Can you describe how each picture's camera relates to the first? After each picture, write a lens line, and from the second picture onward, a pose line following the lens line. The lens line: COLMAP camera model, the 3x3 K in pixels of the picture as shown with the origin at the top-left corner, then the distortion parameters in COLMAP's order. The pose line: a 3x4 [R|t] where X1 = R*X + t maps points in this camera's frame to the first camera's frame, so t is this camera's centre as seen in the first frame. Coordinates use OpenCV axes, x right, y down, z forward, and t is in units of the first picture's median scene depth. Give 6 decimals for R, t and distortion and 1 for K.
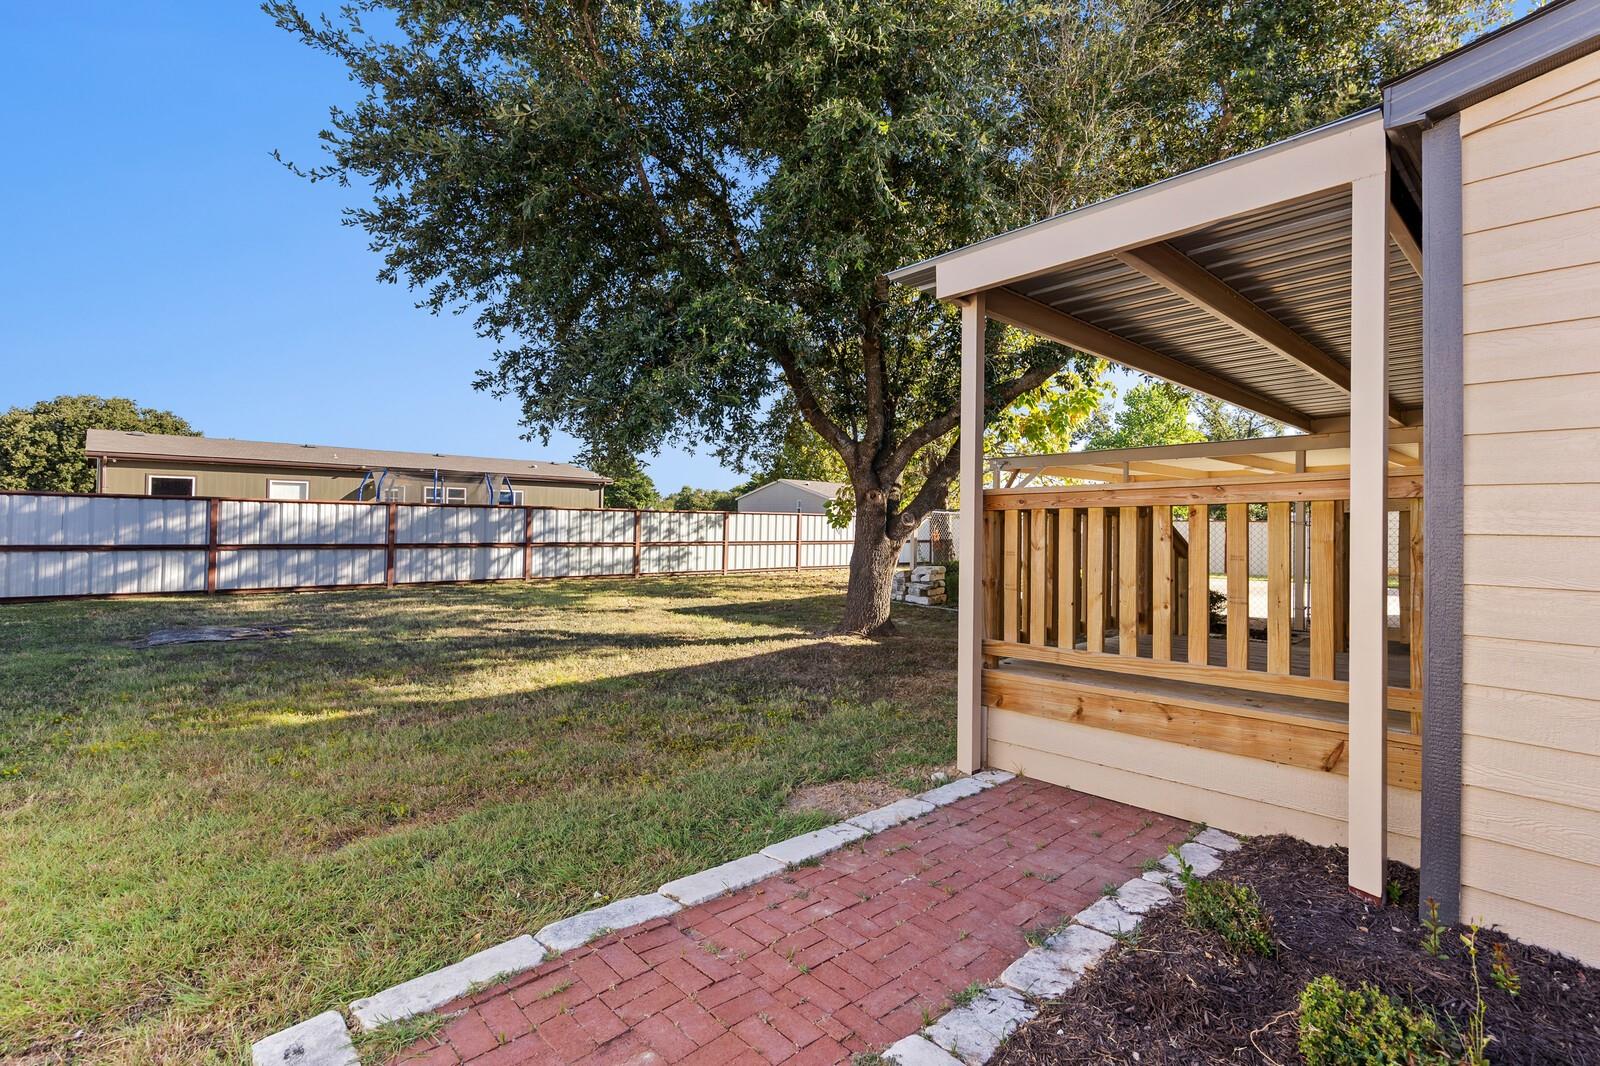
lens RADIAL K [[722.0, 0, 798.5], [0, 722.0, 522.6], [0, 0, 1]] dist [0.007958, 0.000661]
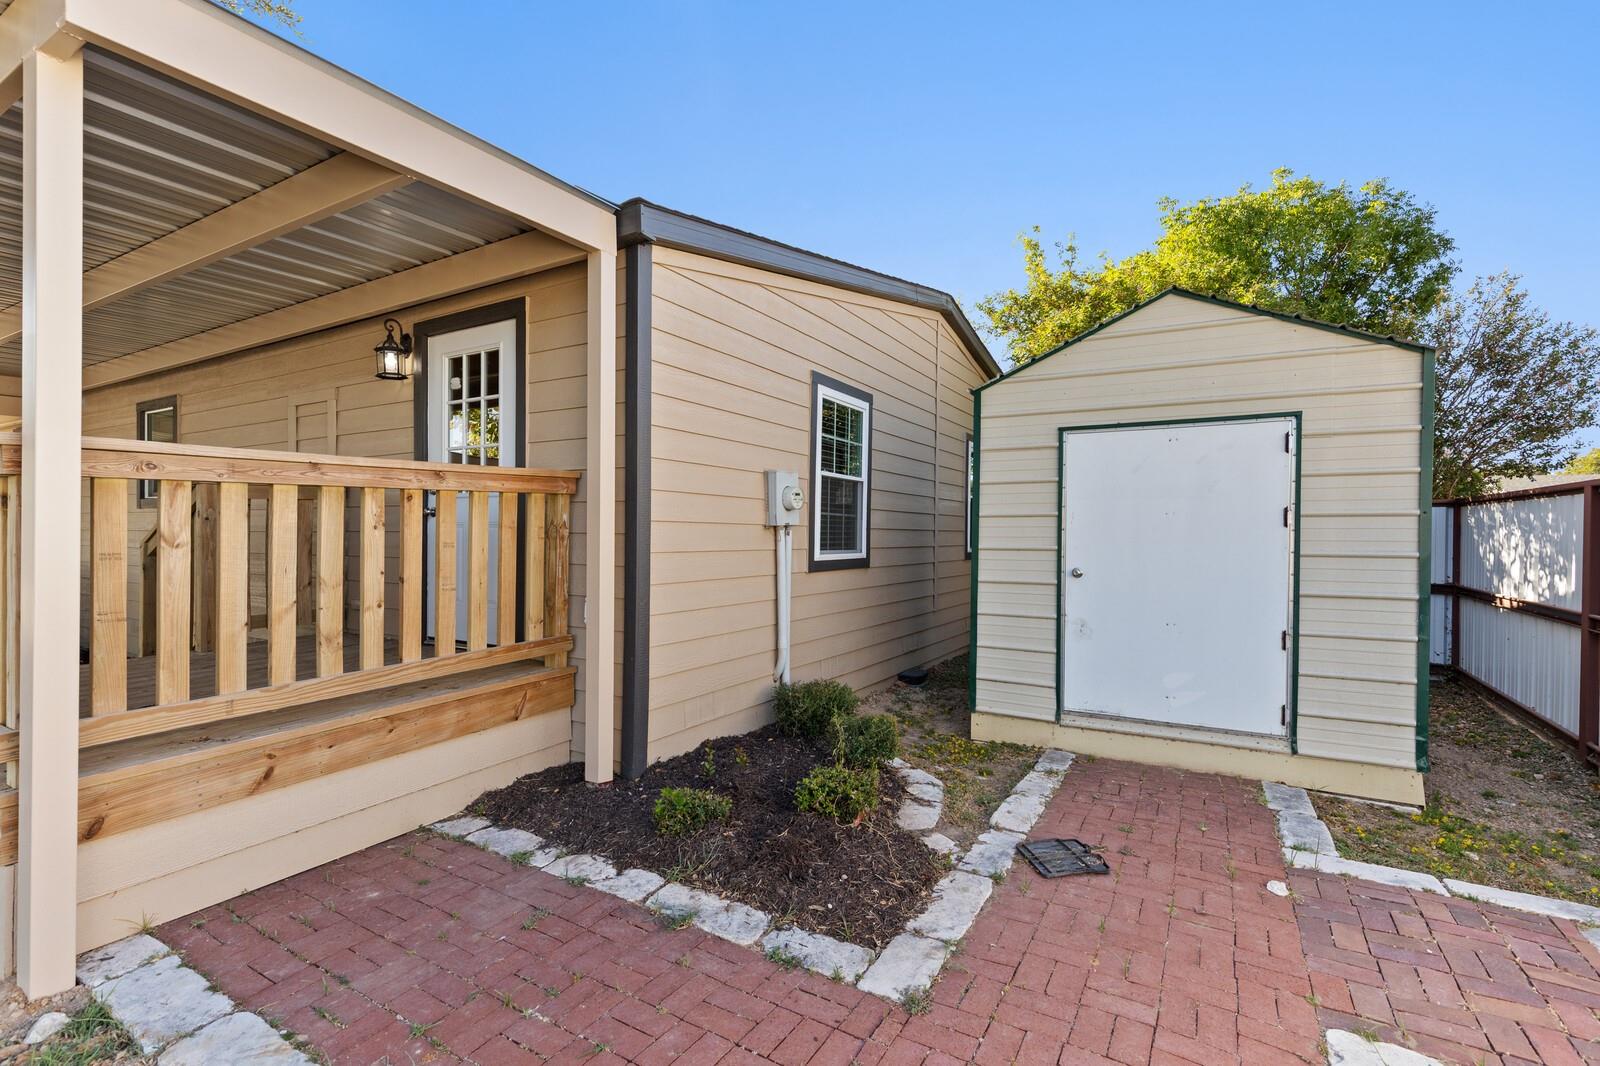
lens RADIAL K [[722.0, 0, 795.0], [0, 722.0, 541.2], [0, 0, 1]] dist [0.007958, 0.000661]
pose [[-0.243831, -0.030968, 0.969323, -0.517325], [-0.008673, 0.999520, 0.029751, 0.011382], [-0.969779, -0.001153, -0.243983, 0.839269]]
